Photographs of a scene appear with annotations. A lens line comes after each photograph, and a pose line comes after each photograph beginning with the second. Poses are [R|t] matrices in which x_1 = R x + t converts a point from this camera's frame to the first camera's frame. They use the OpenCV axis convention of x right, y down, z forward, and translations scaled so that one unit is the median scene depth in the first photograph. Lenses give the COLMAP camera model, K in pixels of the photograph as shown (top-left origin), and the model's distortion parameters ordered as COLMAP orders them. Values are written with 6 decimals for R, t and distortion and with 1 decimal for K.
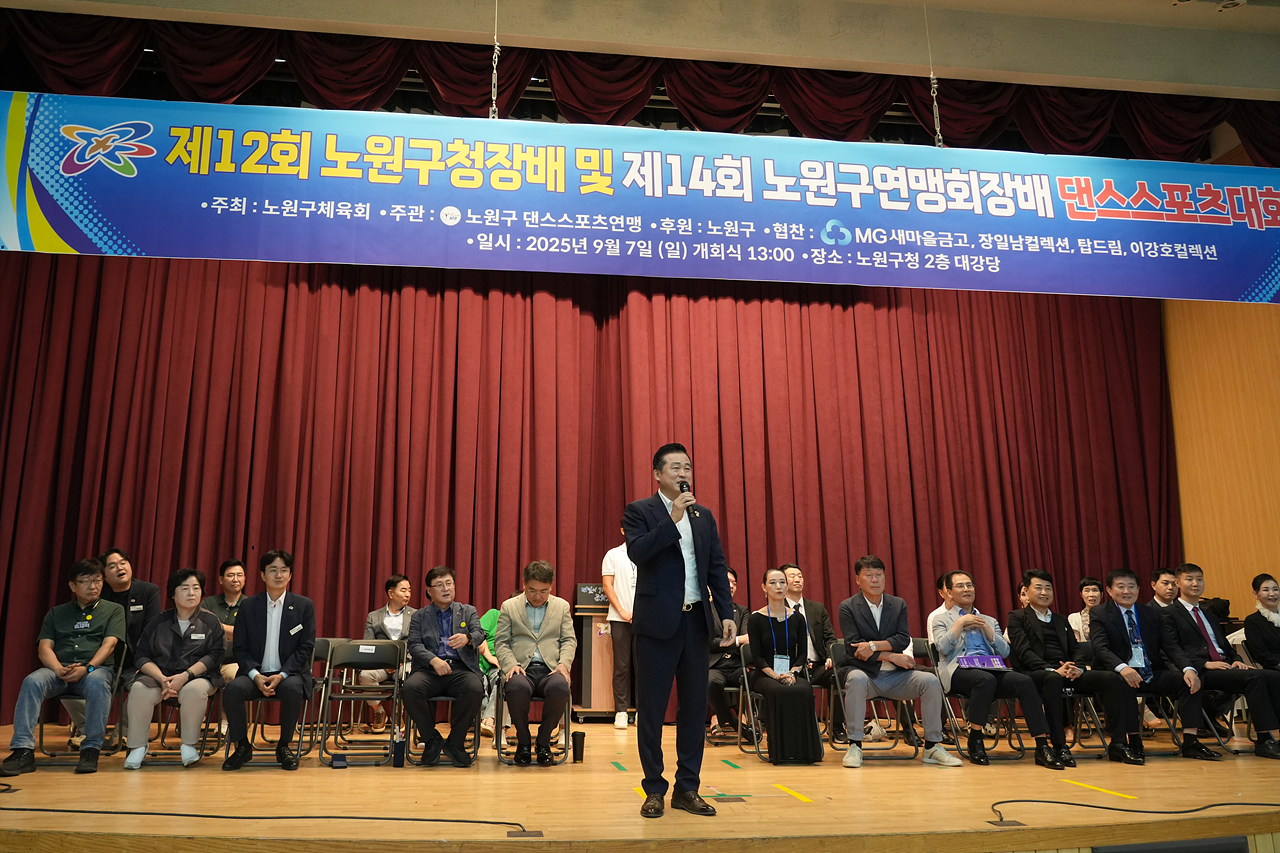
lens RADIAL K [[939.3, 0, 588.7], [0, 939.3, 430.6], [0, 0, 1]] dist [0.019039, -0.012208]
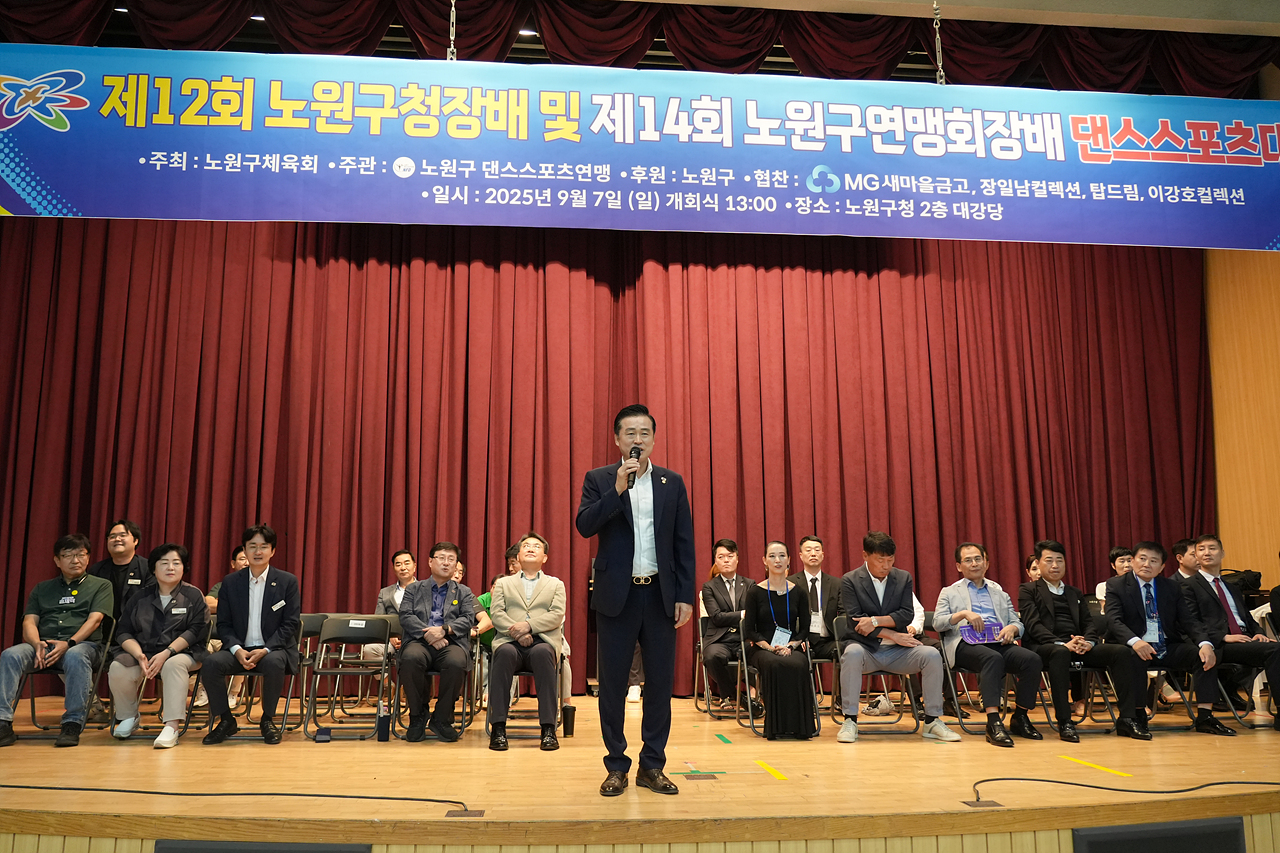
lens RADIAL K [[925.9, 0, 605.1], [0, 925.9, 478.1], [0, 0, 1]] dist [-0.001772, 0.002987]
pose [[0.999272, -0.007259, -0.037448, 0.077789], [0.009936, 0.997368, 0.071819, 0.014258], [0.036828, -0.072139, 0.996714, 0.062578]]
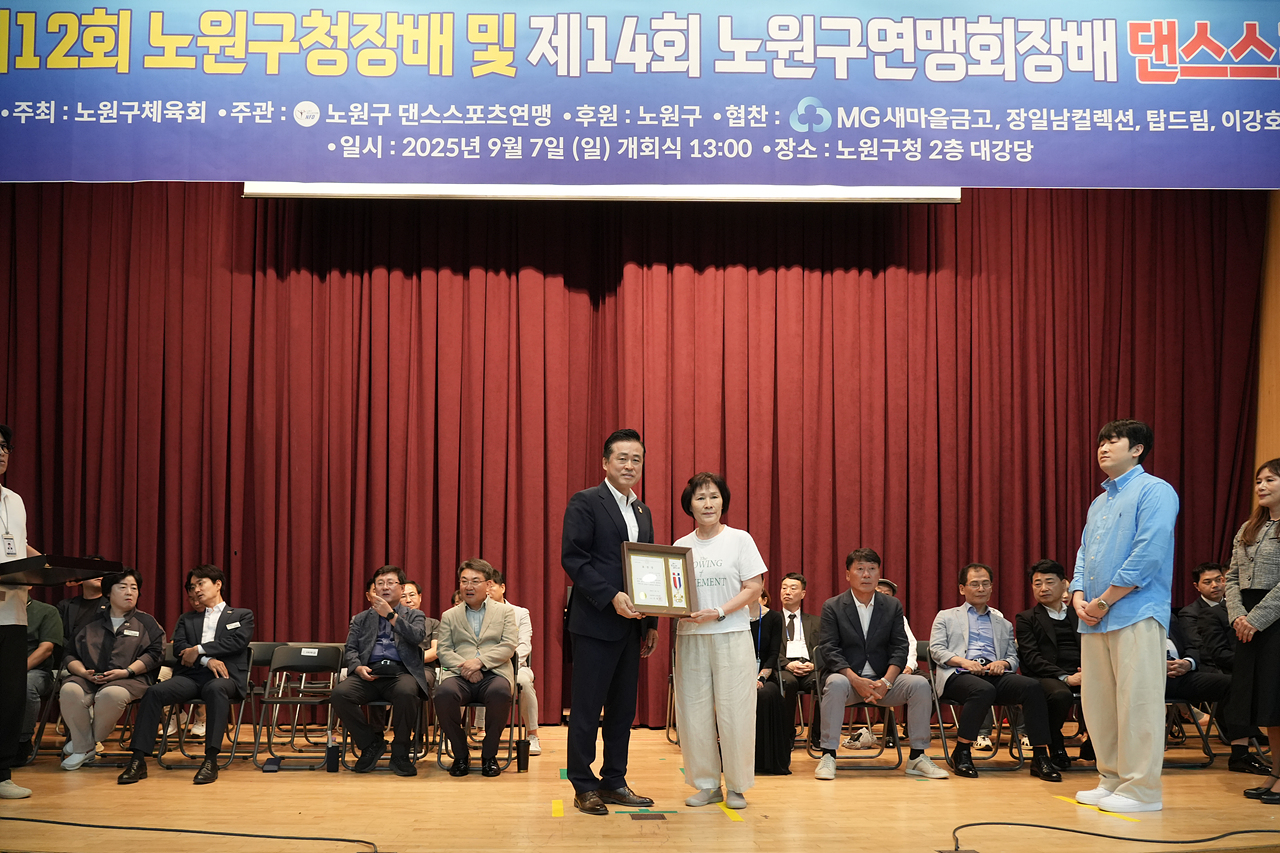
lens RADIAL K [[907.7, 0, 549.0], [0, 907.7, 638.5], [0, 0, 1]] dist [0.014305, -0.003335]
pose [[0.995094, -0.002729, -0.098892, 0.119479], [0.023162, 0.978265, 0.206063, 0.045452], [0.096180, -0.207343, 0.973529, 0.165704]]
